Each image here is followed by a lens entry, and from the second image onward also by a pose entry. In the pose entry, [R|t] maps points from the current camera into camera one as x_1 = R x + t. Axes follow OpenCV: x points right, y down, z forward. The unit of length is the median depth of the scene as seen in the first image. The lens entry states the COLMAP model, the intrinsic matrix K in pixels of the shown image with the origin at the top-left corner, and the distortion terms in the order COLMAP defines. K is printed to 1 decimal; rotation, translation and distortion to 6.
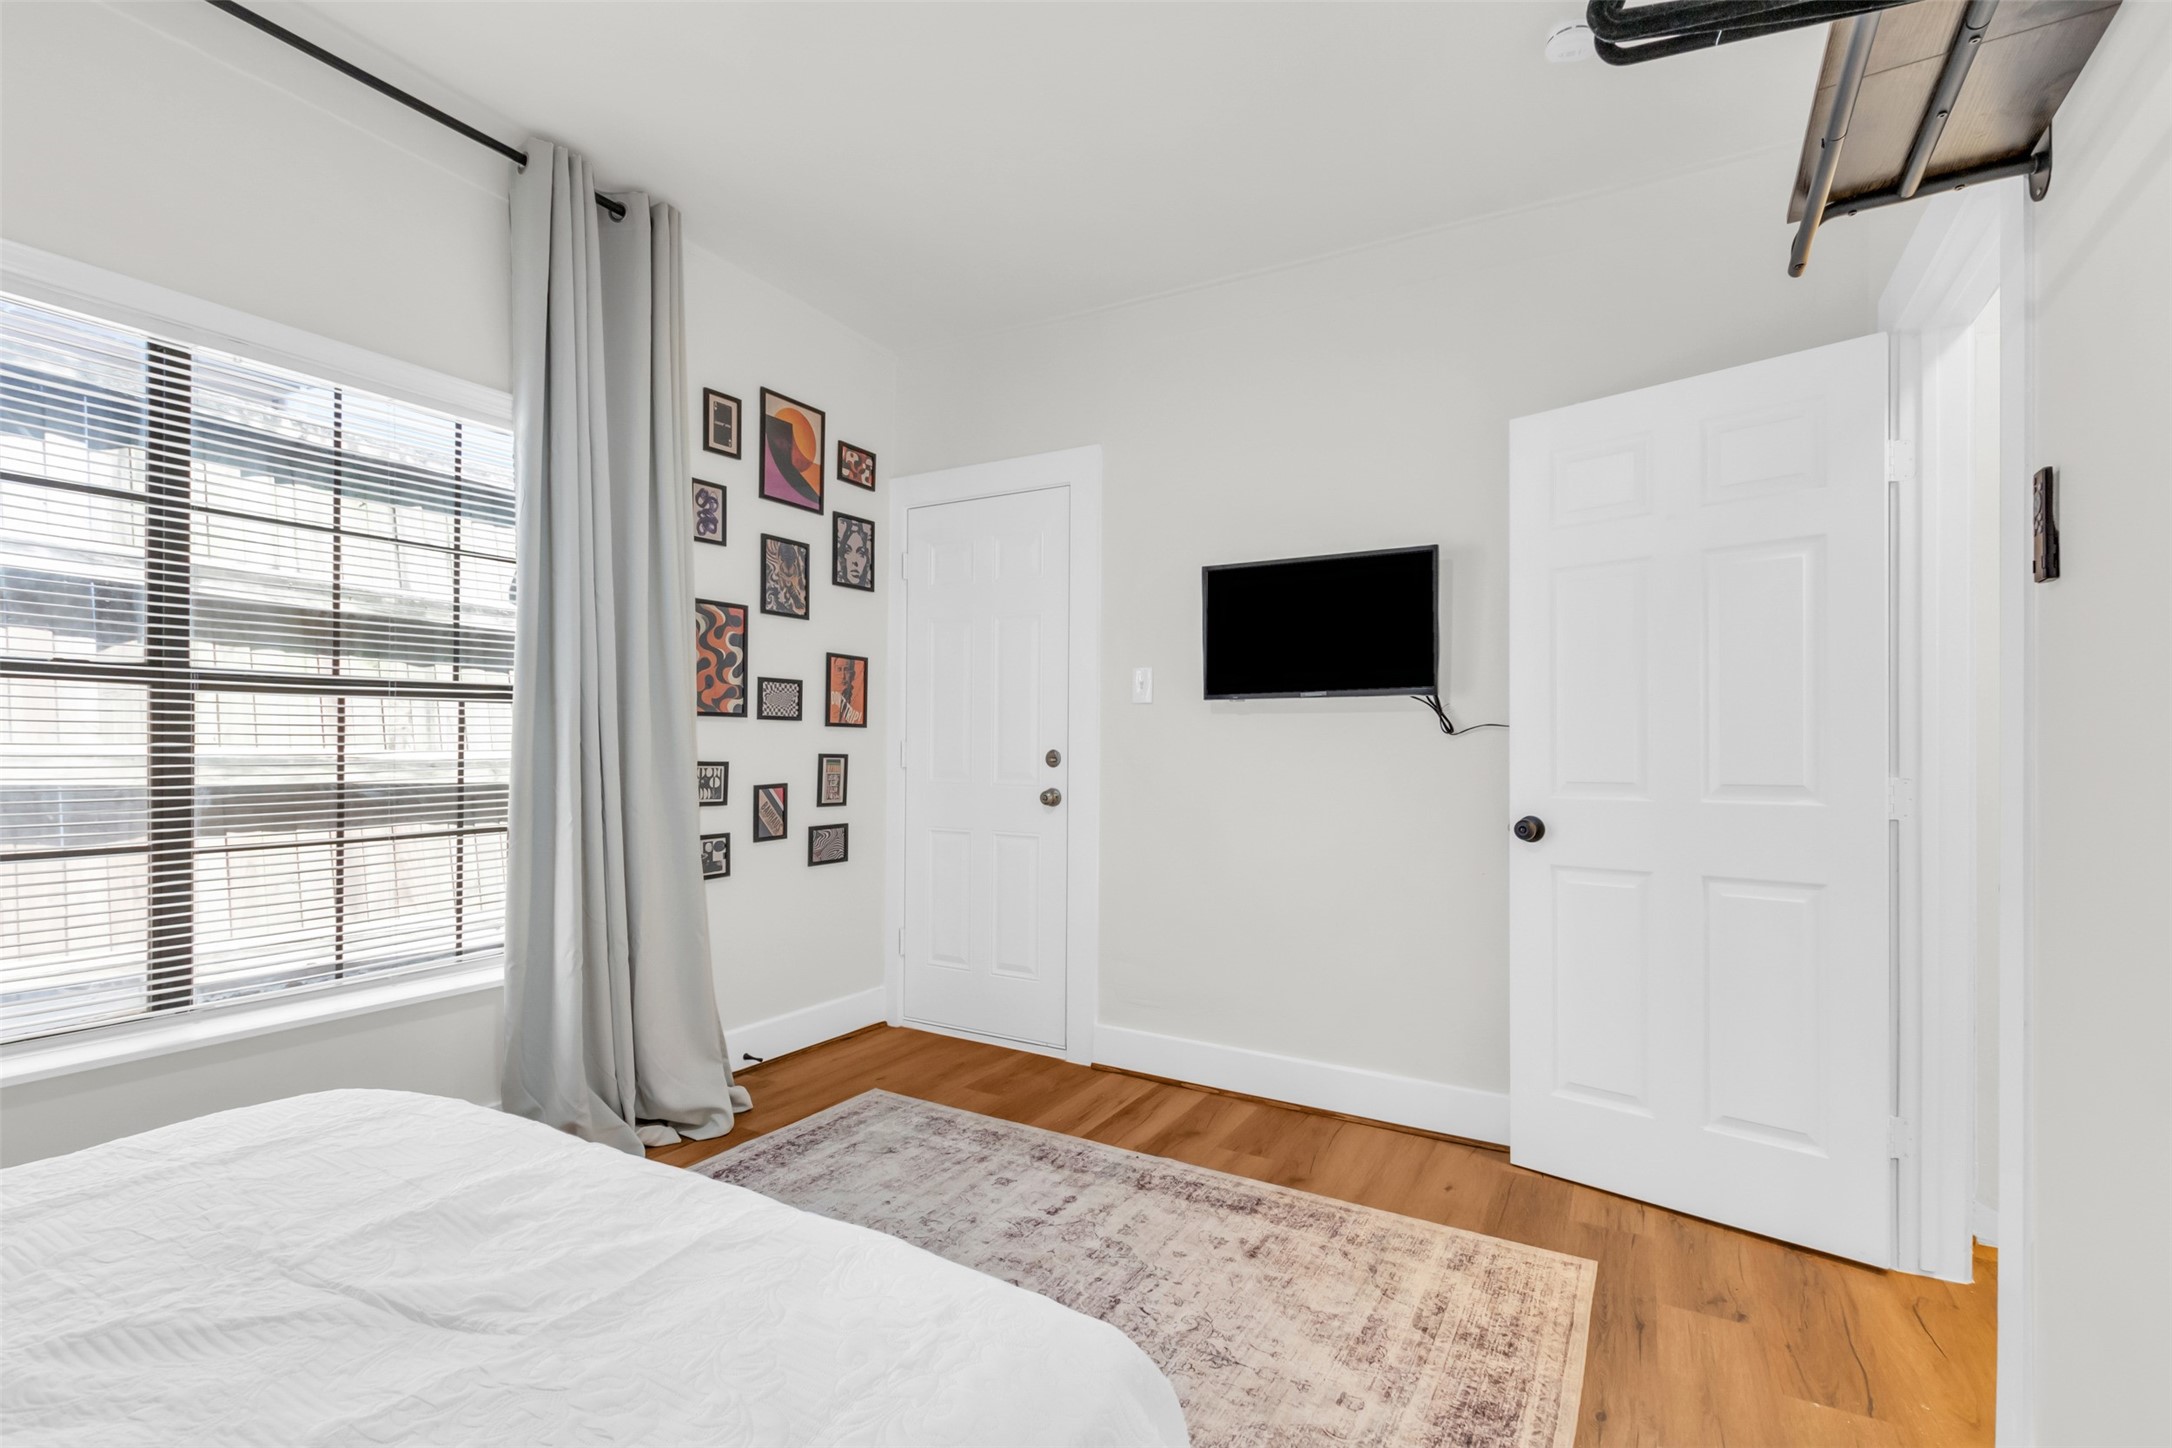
lens RADIAL K [[1010.3, 0, 1081.5], [0, 1010.3, 740.0], [0, 0, 1]] dist [0.004542, -0.000235]
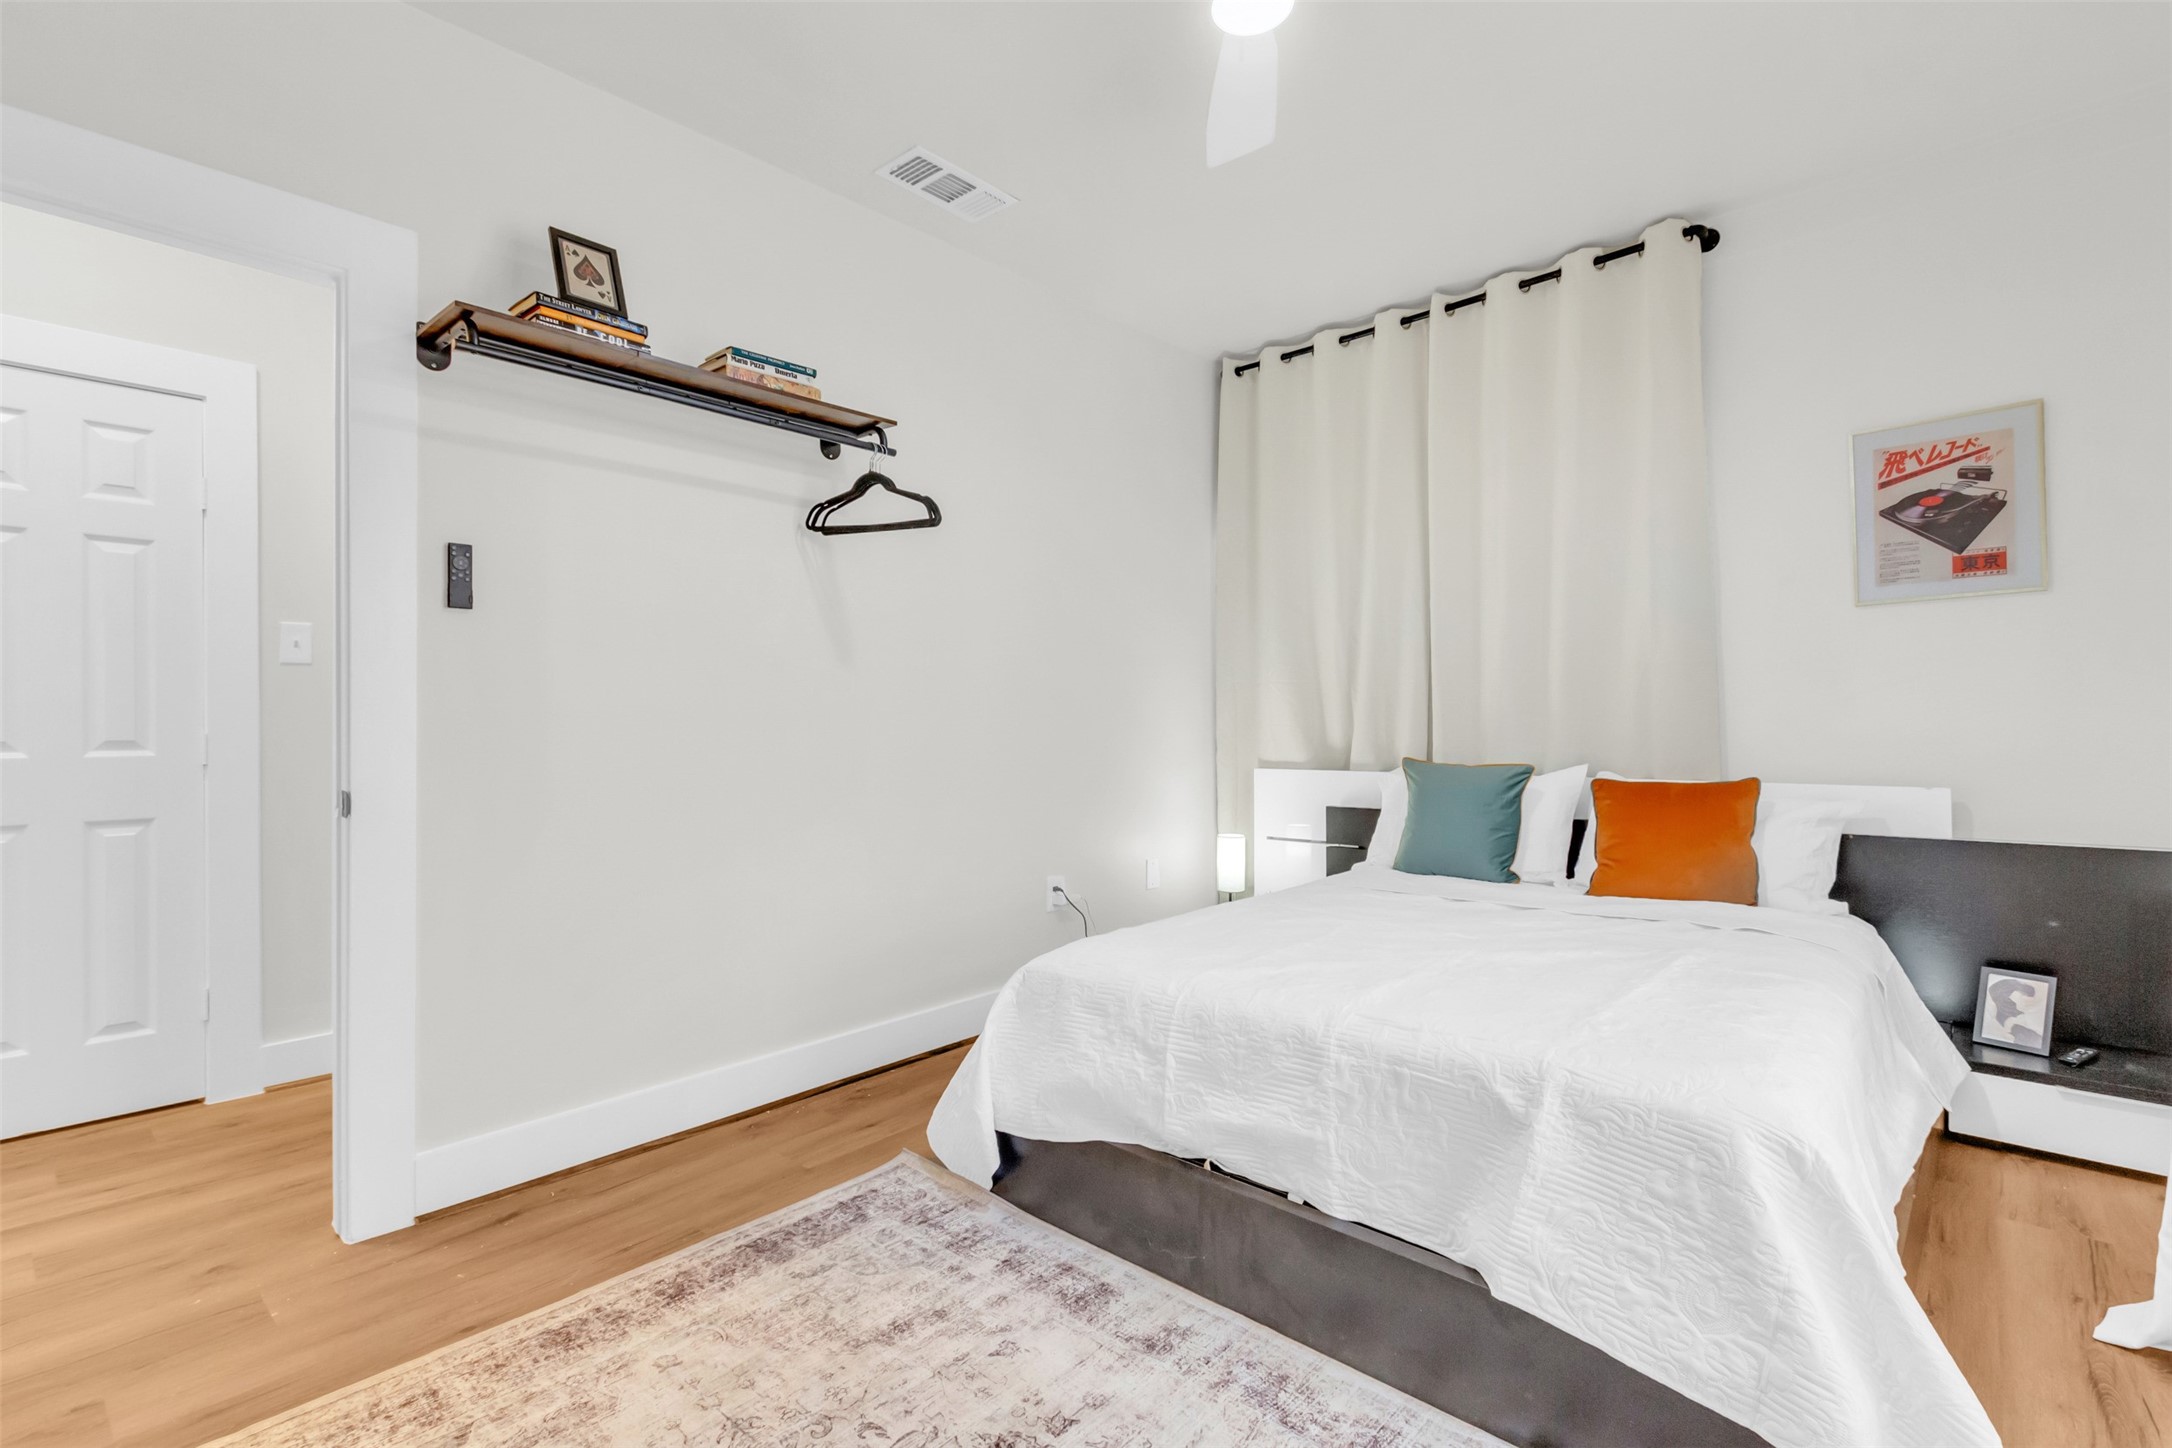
lens RADIAL K [[1010.3, 0, 1107.3], [0, 1010.3, 715.8], [0, 0, 1]] dist [0.004542, -0.000235]
pose [[-0.981466, -0.005515, 0.191556, -0.174726], [-0.008234, 0.999876, -0.013398, 0.018158], [-0.191459, -0.014727, -0.981390, 0.980057]]
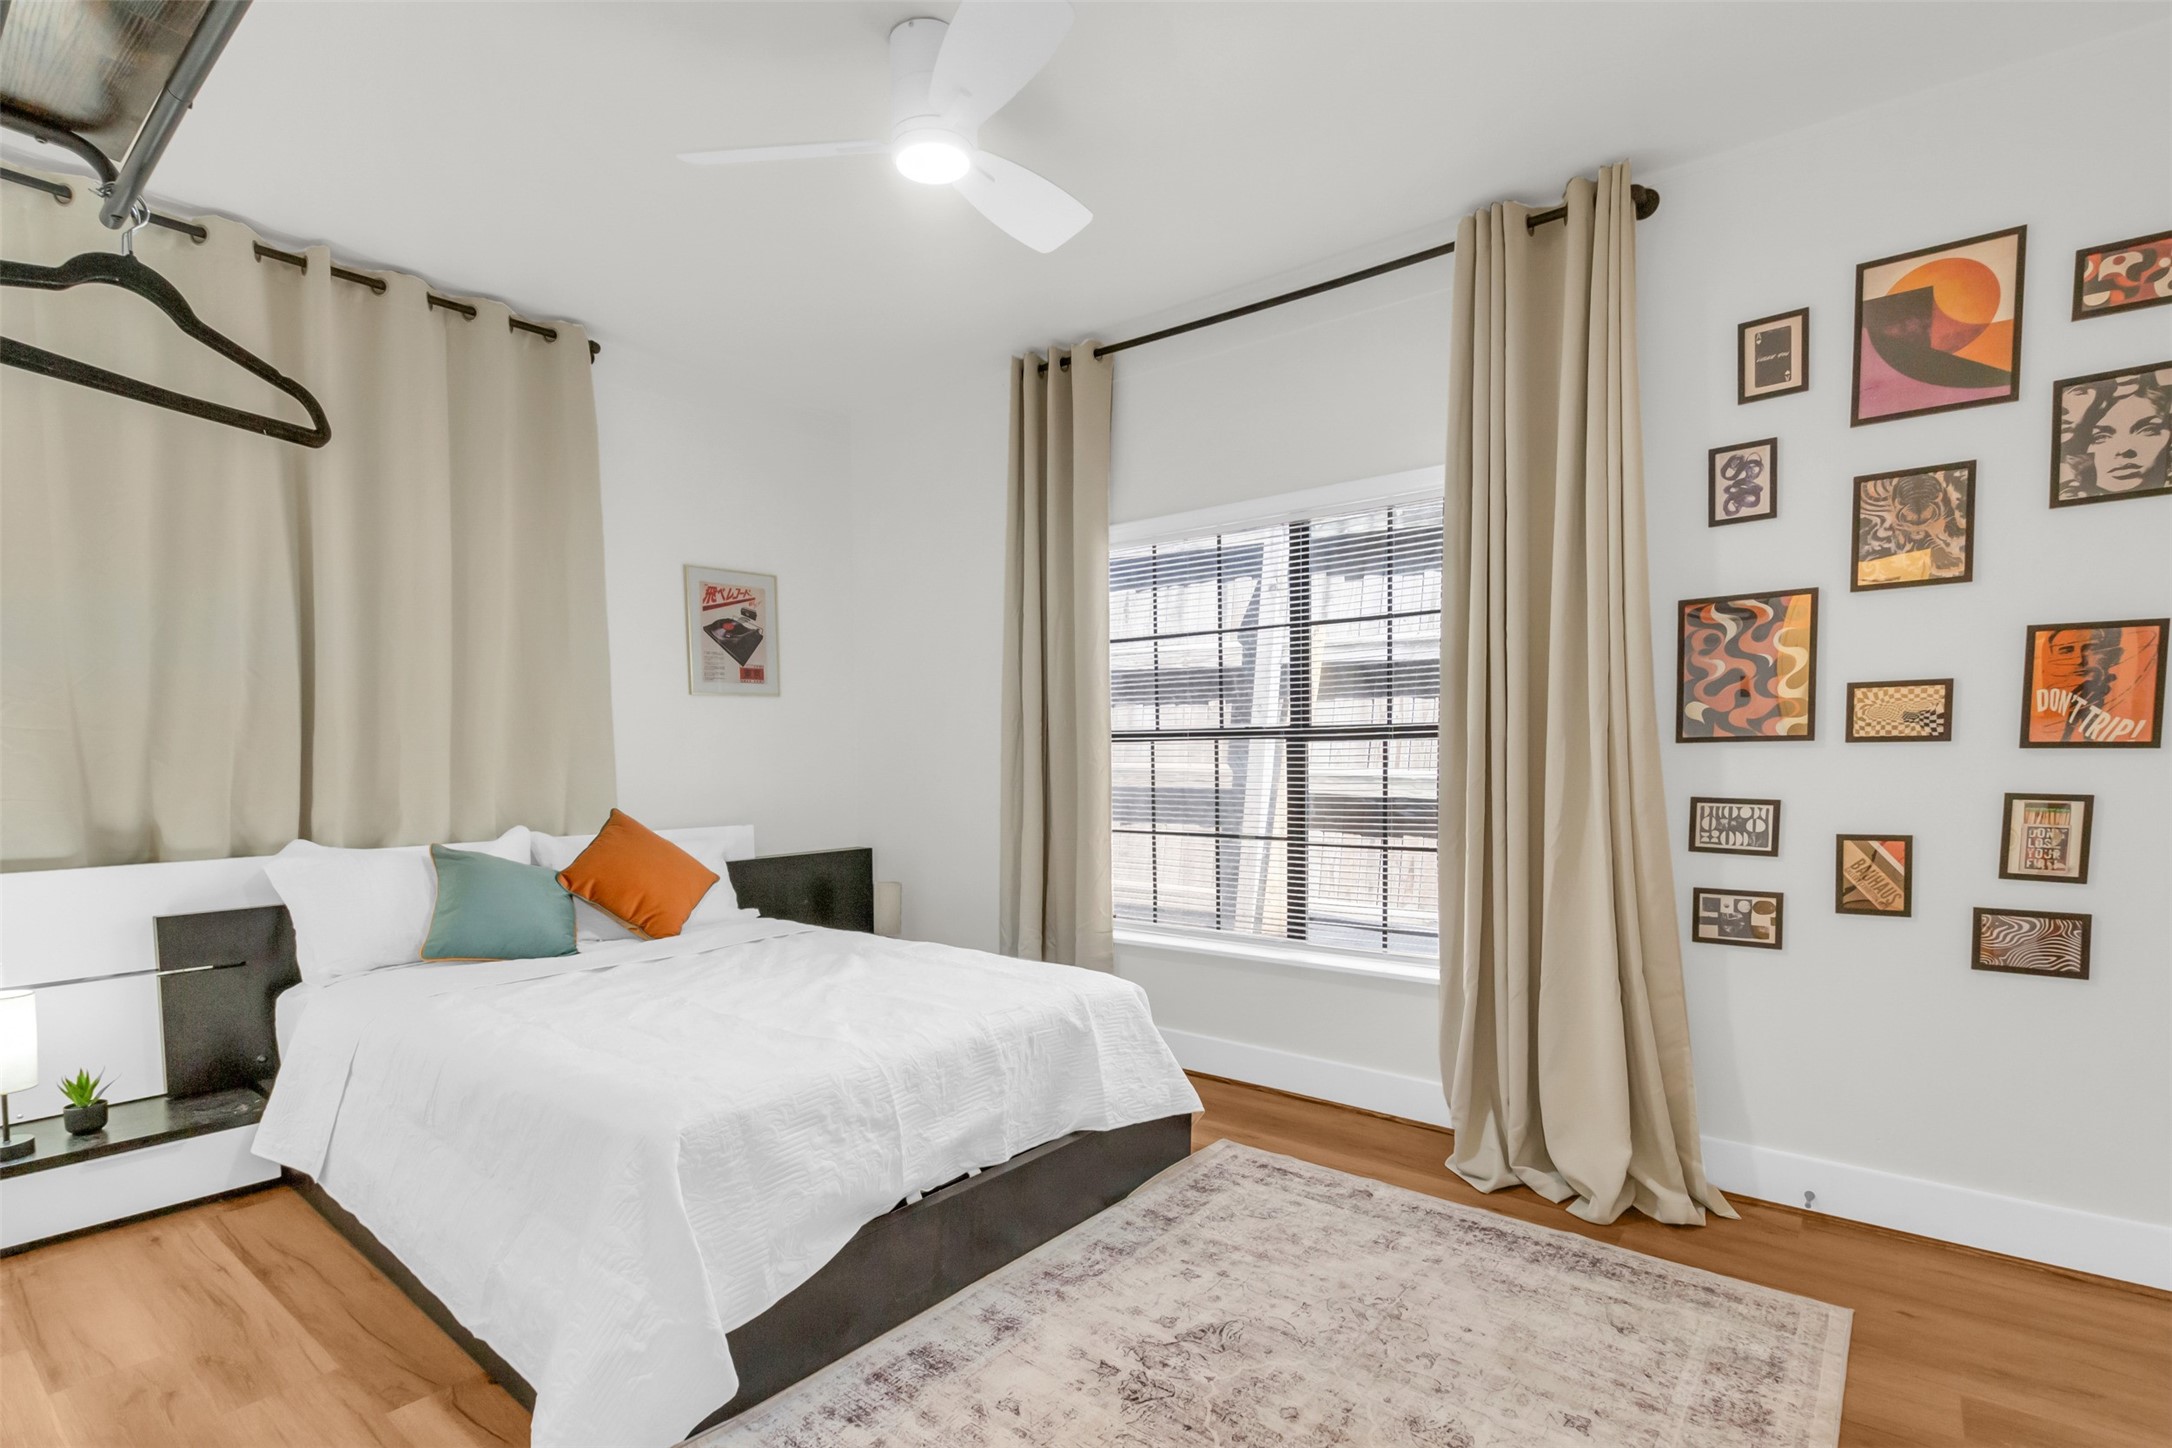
lens RADIAL K [[1010.3, 0, 1076.2], [0, 1010.3, 806.4], [0, 0, 1]] dist [0.004542, -0.000235]
pose [[-0.146231, 0.038761, -0.988491, 0.491367], [0.007166, 0.999247, 0.038123, -0.006638], [0.989224, -0.001509, -0.146399, 0.593927]]
